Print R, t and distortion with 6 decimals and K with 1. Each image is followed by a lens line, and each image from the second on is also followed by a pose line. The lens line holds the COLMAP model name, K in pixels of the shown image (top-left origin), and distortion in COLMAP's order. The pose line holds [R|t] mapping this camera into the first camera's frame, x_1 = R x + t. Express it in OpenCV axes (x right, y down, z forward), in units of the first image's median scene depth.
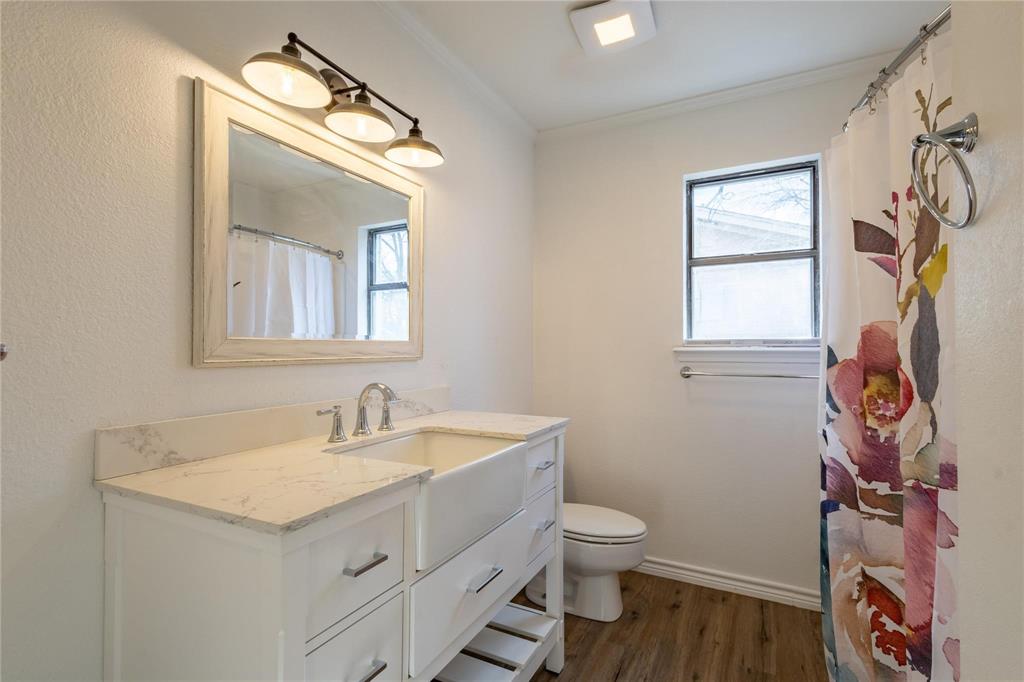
lens RADIAL K [[477.2, 0, 513.1], [0, 477.2, 346.5], [0, 0, 1]] dist [0.010293, 0.000072]
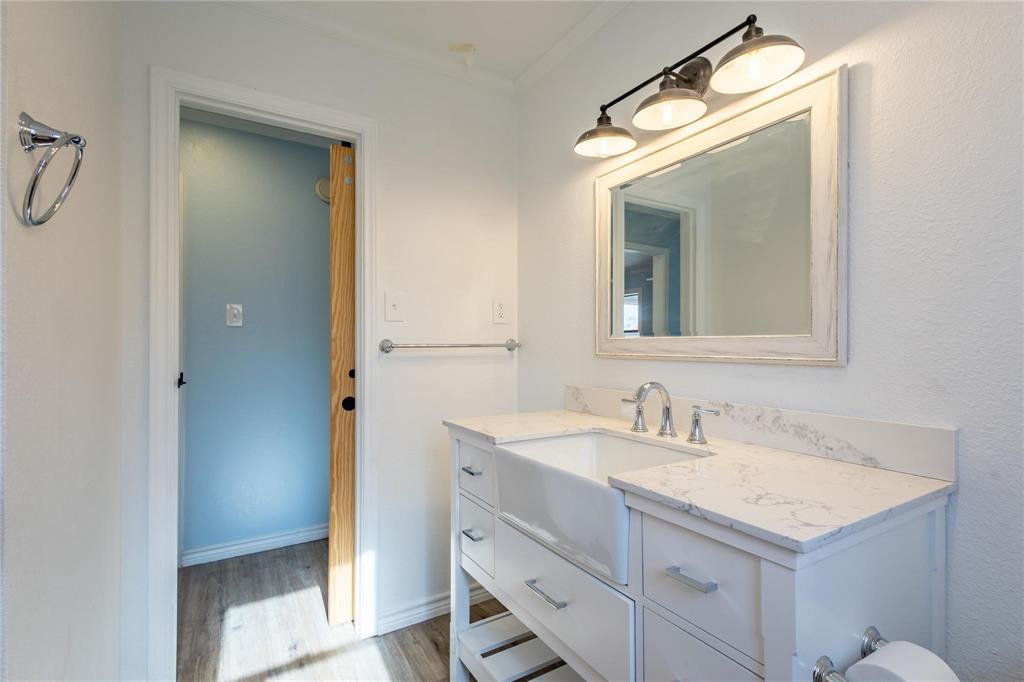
lens RADIAL K [[474.3, 0, 519.9], [0, 474.3, 342.1], [0, 0, 1]] dist [0.005307, -0.000824]
pose [[-0.508817, -0.006278, -0.860852, 0.647126], [0.001047, 0.999968, -0.007911, 0.003577], [0.860874, -0.004926, -0.508794, 1.220755]]
